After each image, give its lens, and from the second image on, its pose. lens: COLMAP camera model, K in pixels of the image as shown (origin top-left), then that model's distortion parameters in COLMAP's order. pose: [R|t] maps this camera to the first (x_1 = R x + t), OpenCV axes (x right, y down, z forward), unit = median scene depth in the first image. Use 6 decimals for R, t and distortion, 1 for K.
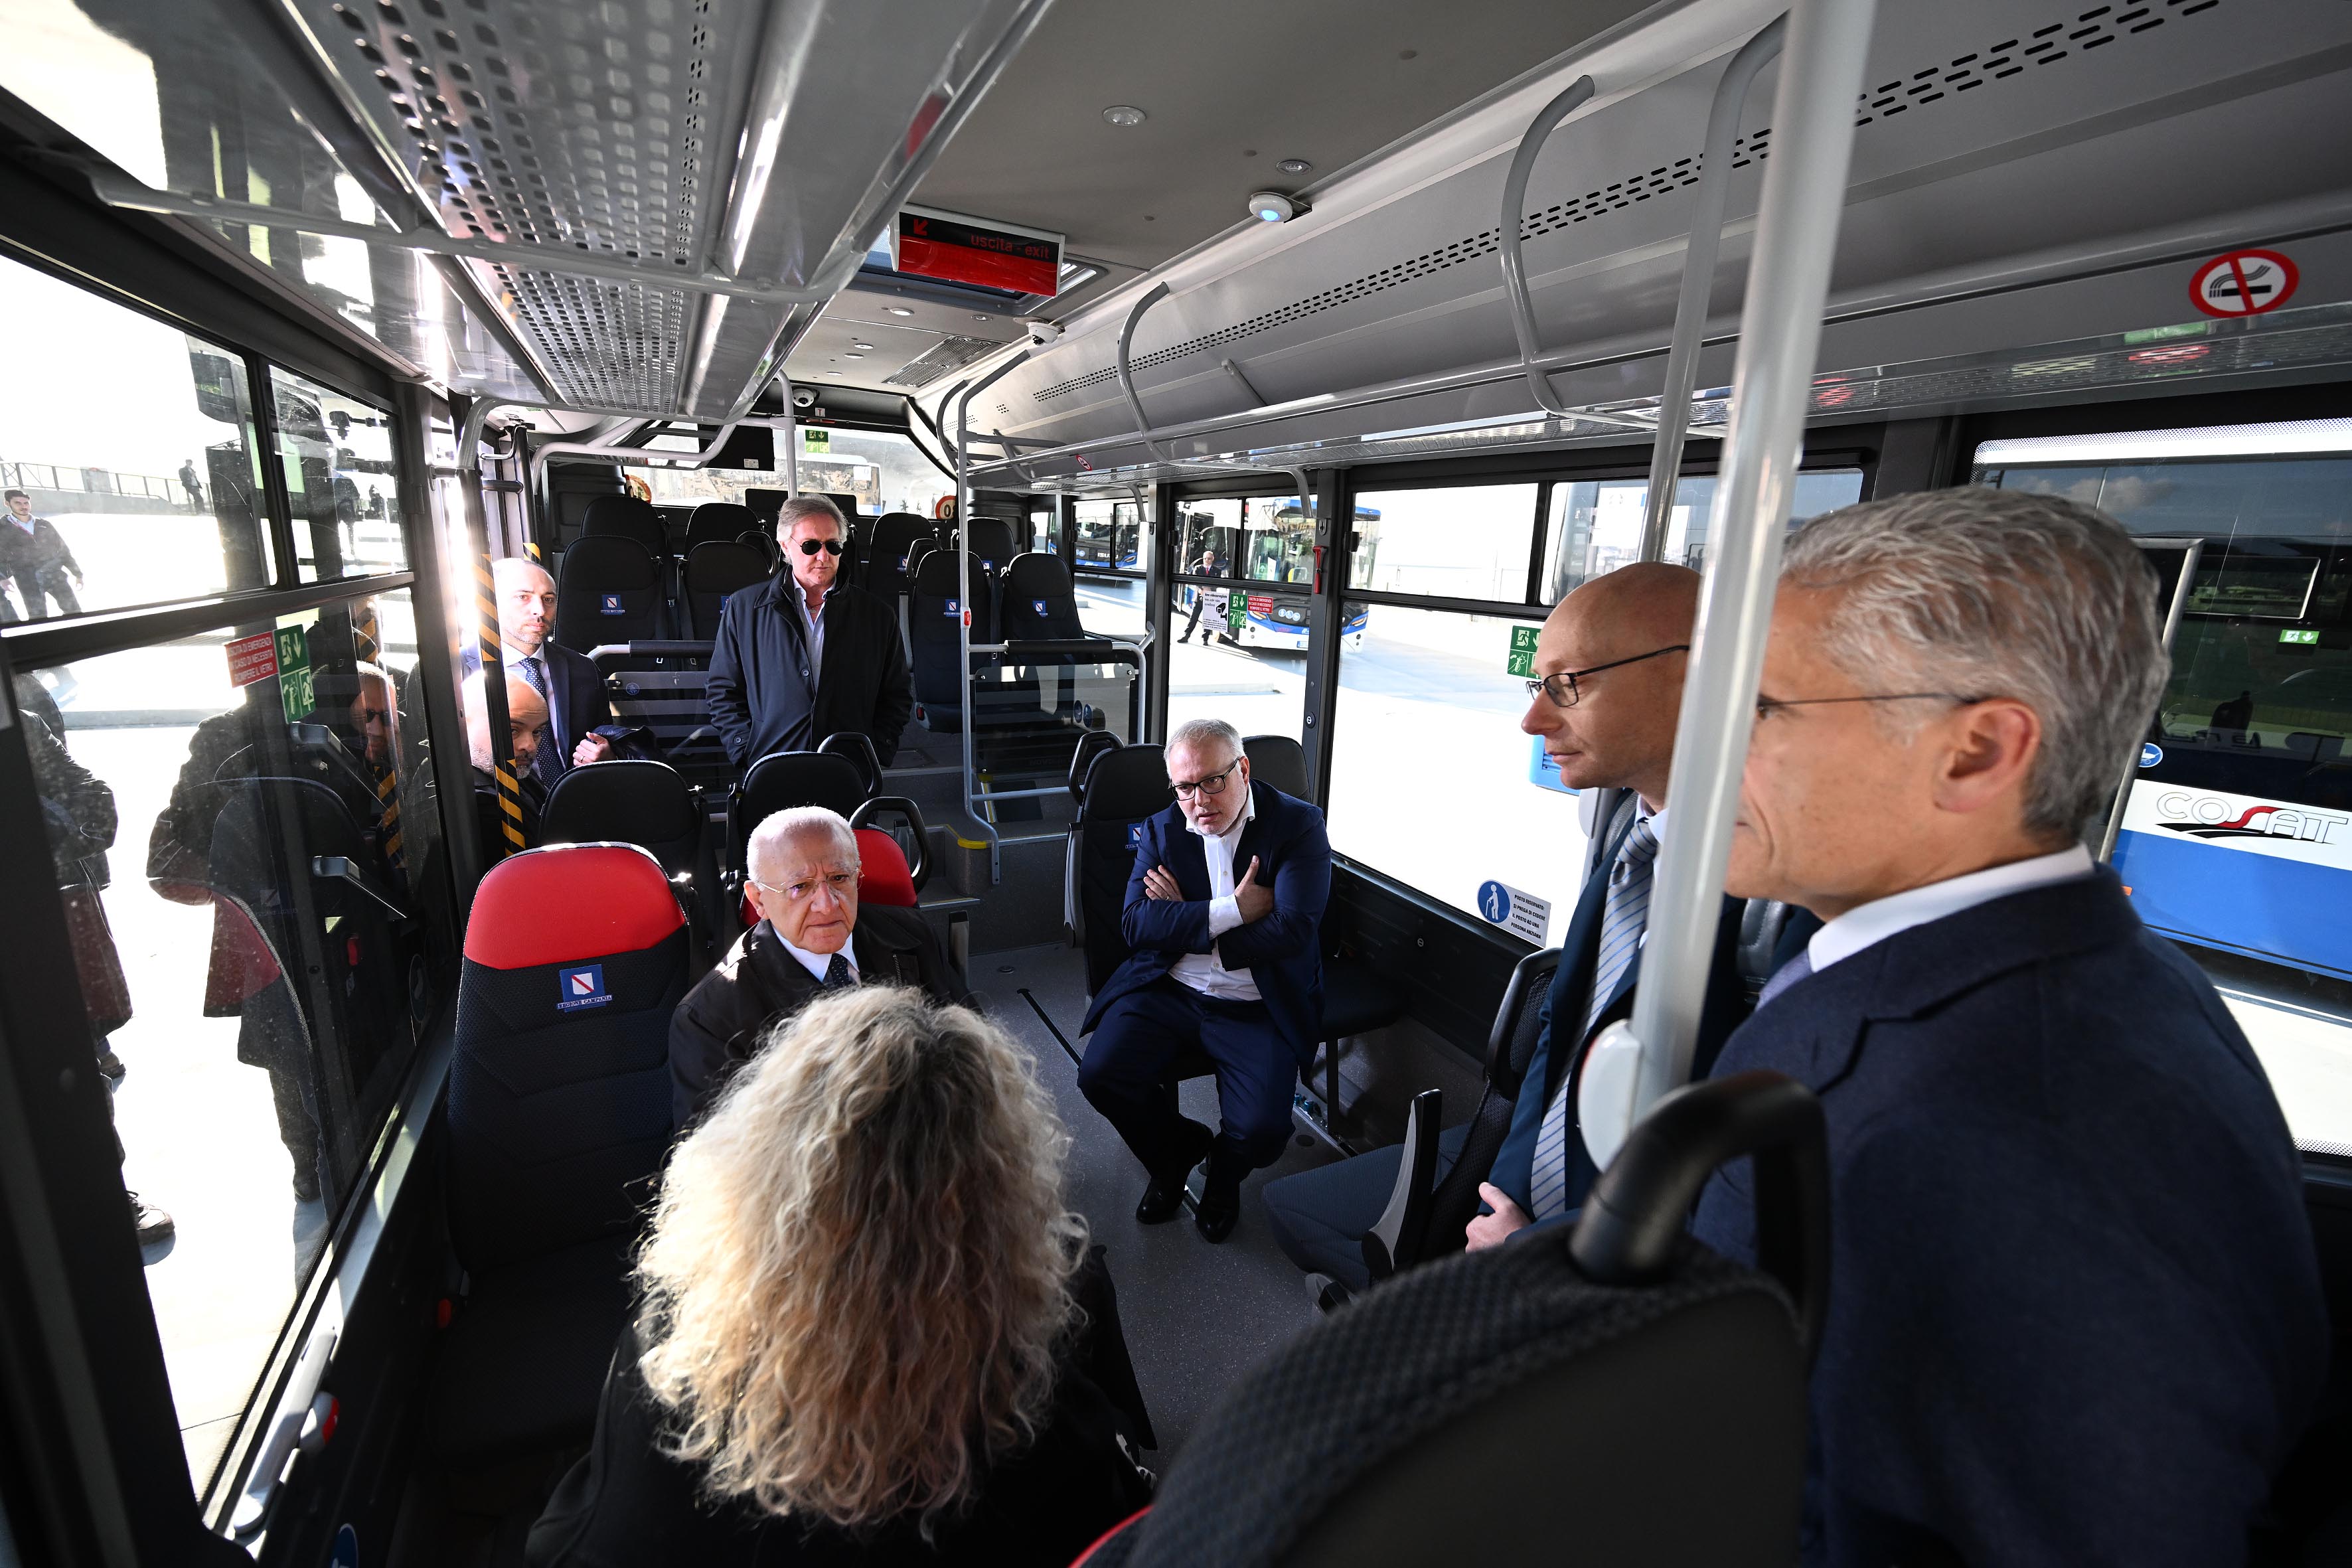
lens RADIAL K [[991.1, 0, 1165.4], [0, 991.1, 784.0], [0, 0, 1]] dist [-0.000293, -0.000940]
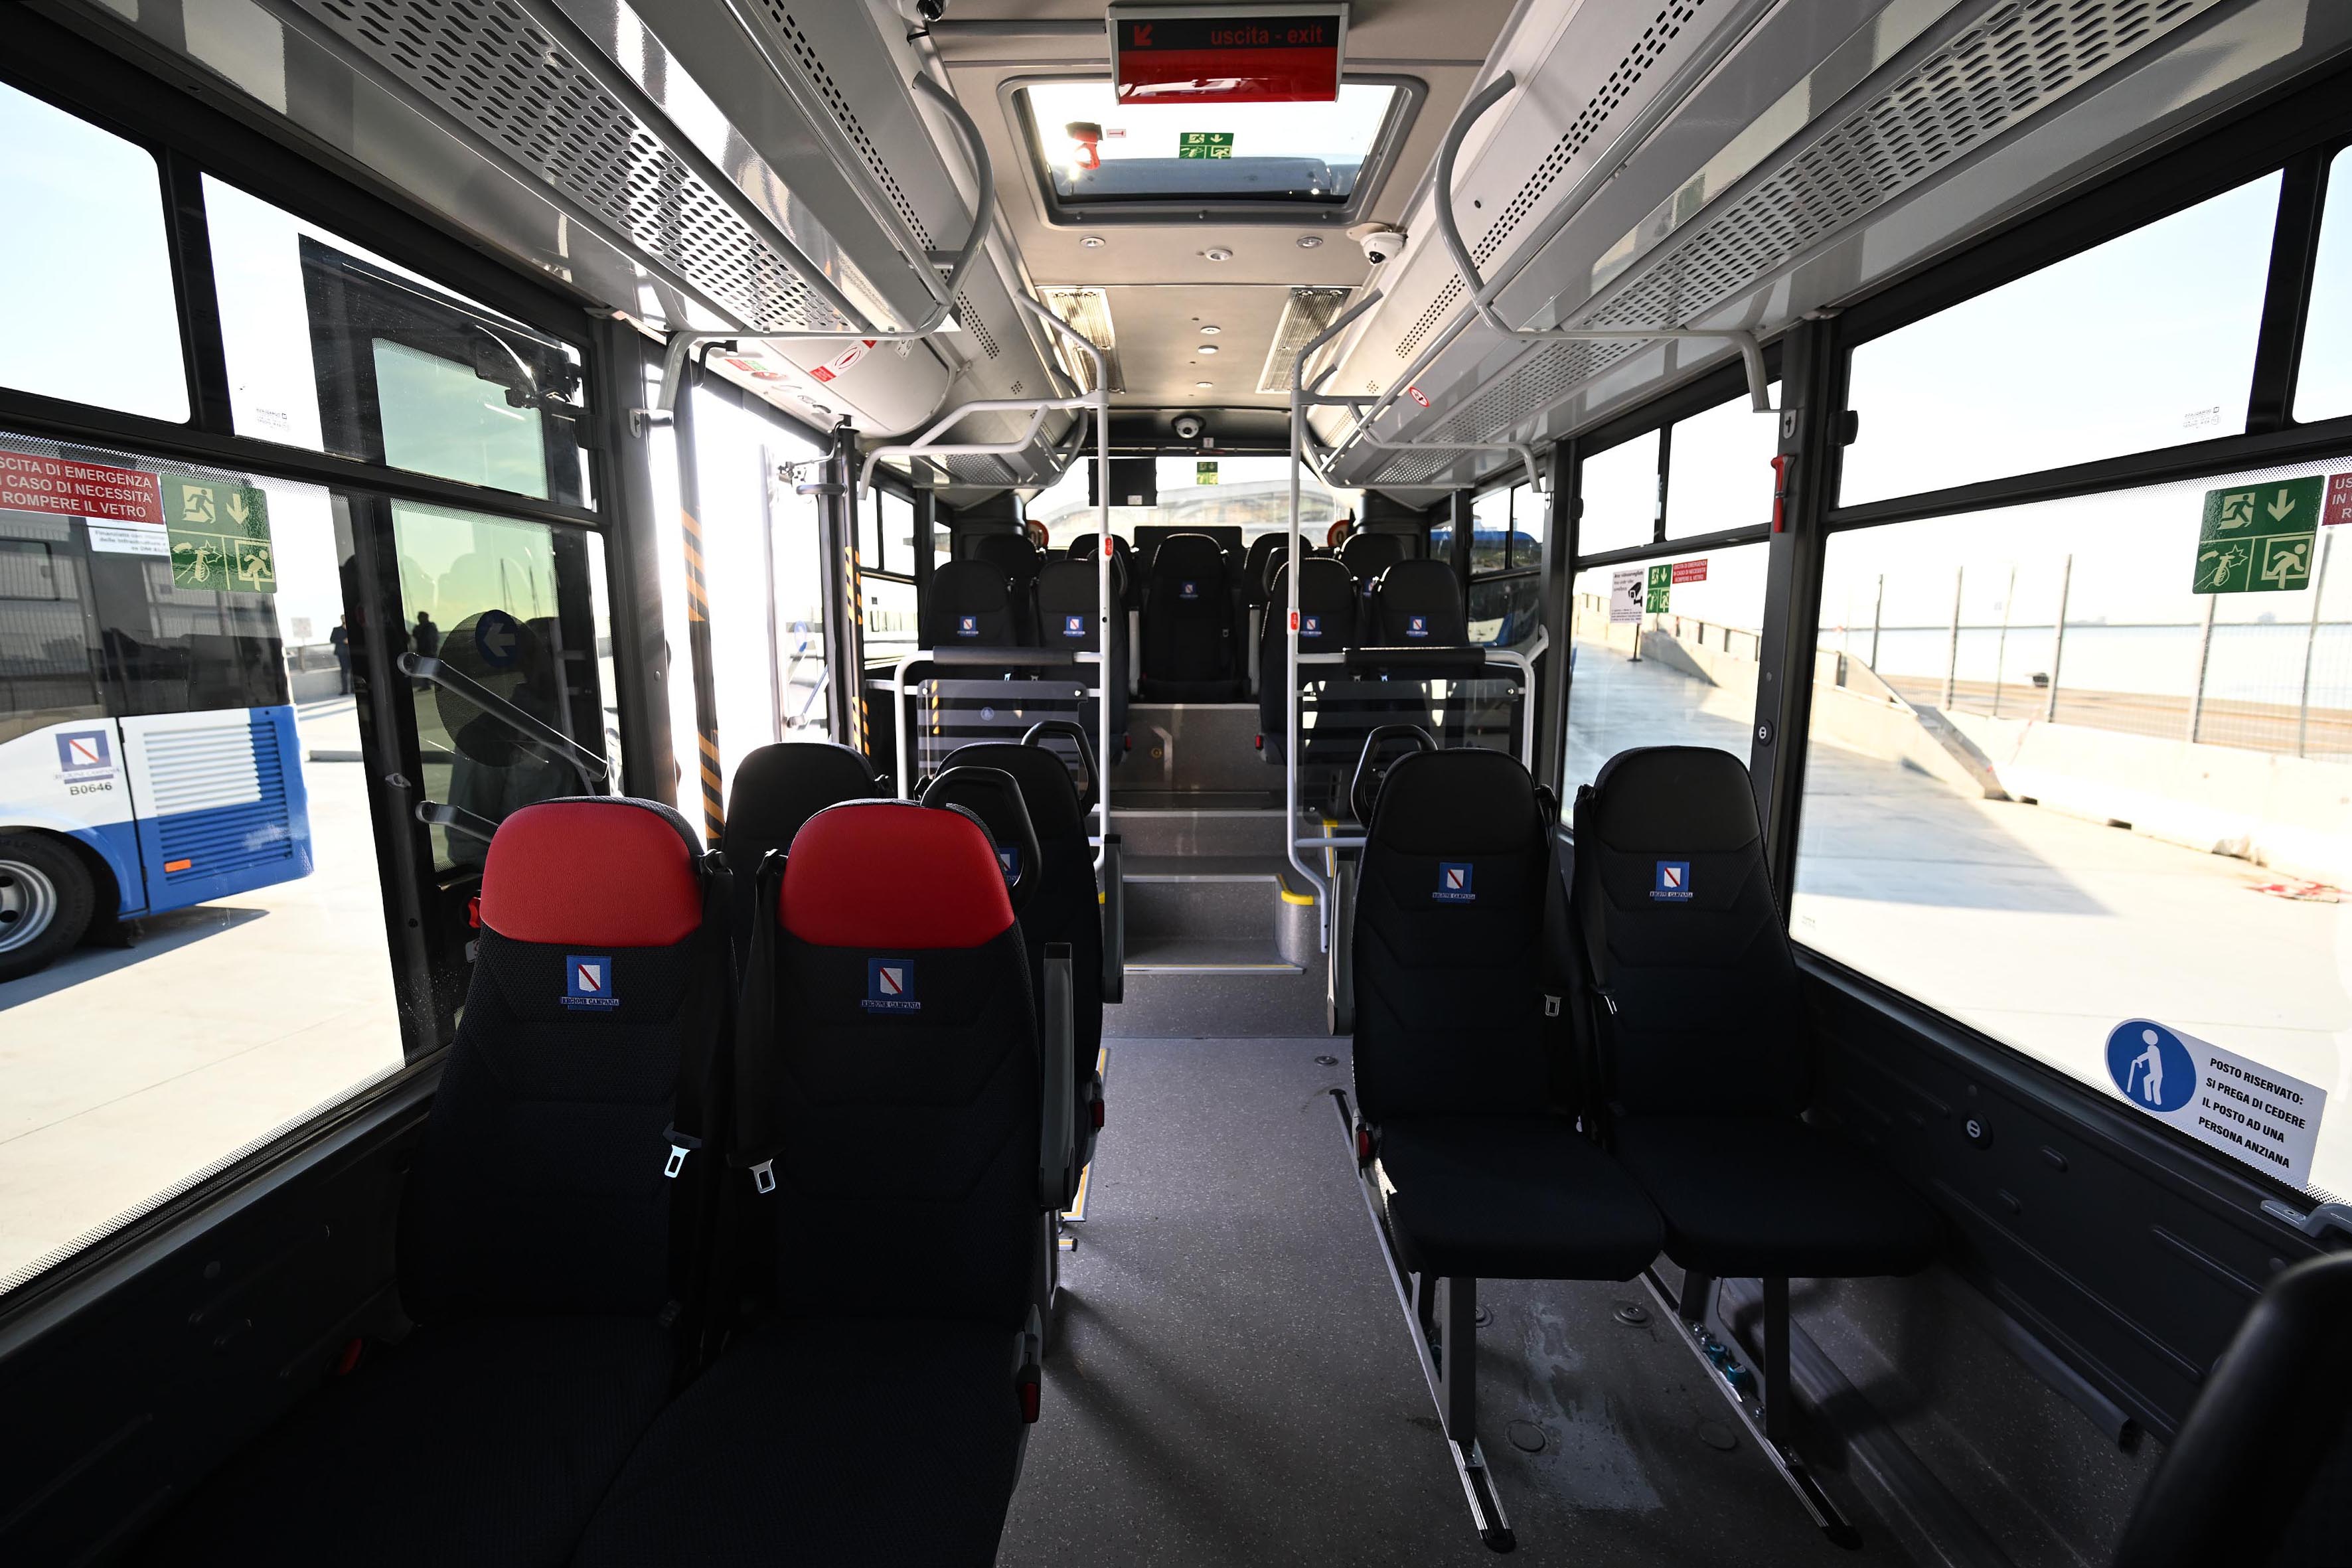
lens RADIAL K [[991.1, 0, 1175.7], [0, 991.1, 779.3], [0, 0, 1]] dist [-0.000293, -0.000940]
pose [[0.893624, 0.030541, -0.447776, 0.119478], [-0.074249, 0.993995, -0.080383, 0.053494], [0.442632, 0.105079, 0.890525, 0.349595]]
